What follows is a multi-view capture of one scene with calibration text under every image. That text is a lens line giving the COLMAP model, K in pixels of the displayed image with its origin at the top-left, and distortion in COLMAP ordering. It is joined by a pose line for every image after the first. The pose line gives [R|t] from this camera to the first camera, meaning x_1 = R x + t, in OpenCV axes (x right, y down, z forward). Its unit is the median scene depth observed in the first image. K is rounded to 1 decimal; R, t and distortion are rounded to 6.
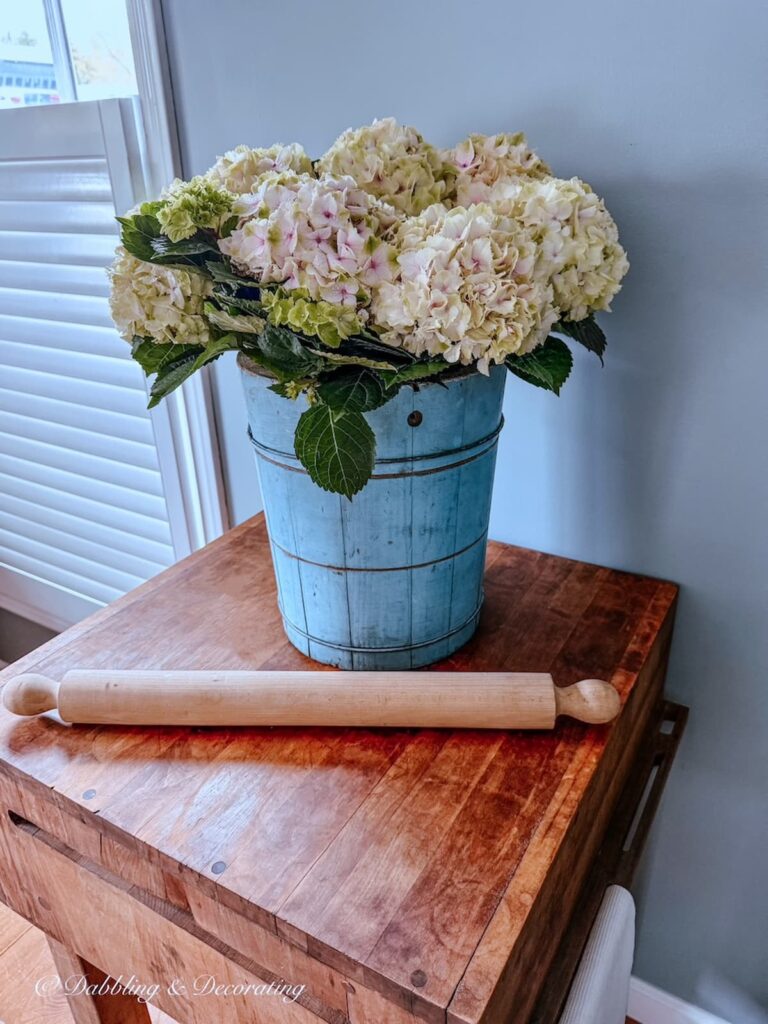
lens RADIAL K [[760.4, 0, 387.7], [0, 760.4, 505.4], [0, 0, 1]] dist [0.012987, -0.018058]
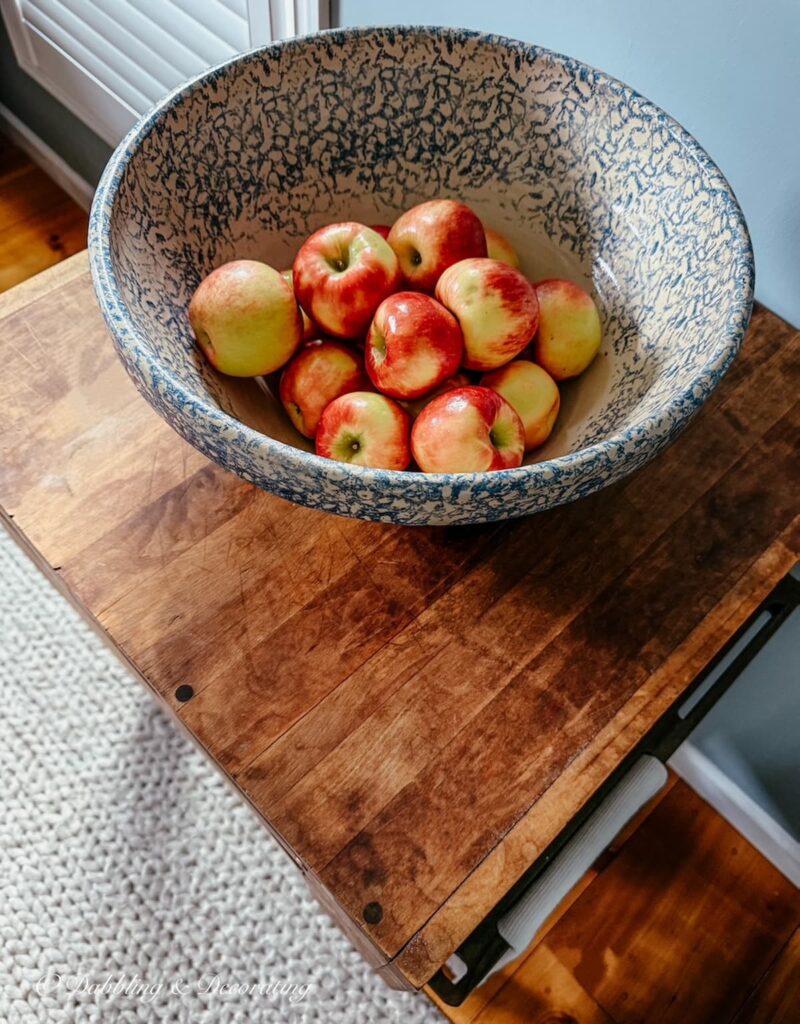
lens RADIAL K [[783.6, 0, 389.6], [0, 783.6, 538.3], [0, 0, 1]] dist [0.036922, -0.049033]
pose [[0.960483, 0.274857, -0.043882, -0.016345], [-0.195406, 0.778142, 0.596918, -0.201729], [0.198214, -0.564755, 0.801101, 0.446467]]
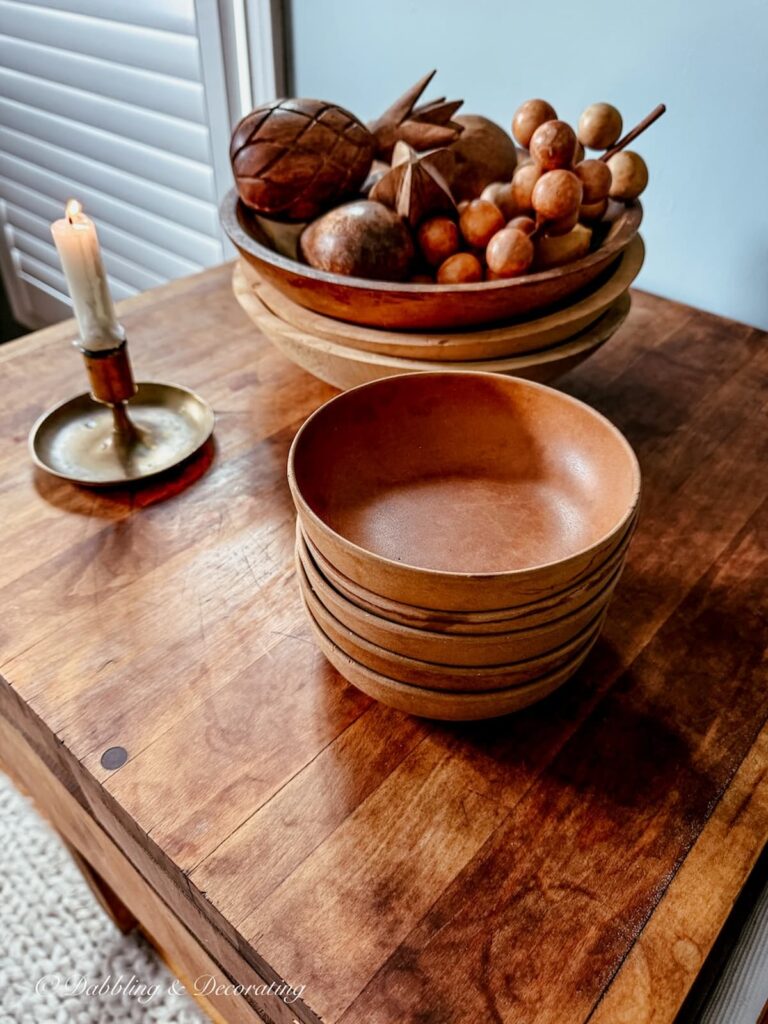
lens RADIAL K [[760.4, 0, 364.6], [0, 760.4, 528.2], [0, 0, 1]] dist [0.012987, -0.018058]
pose [[0.979301, 0.159590, -0.124503, -0.001670], [-0.116151, 0.946825, 0.300053, 0.127939], [0.165768, -0.279381, 0.945763, 0.540994]]
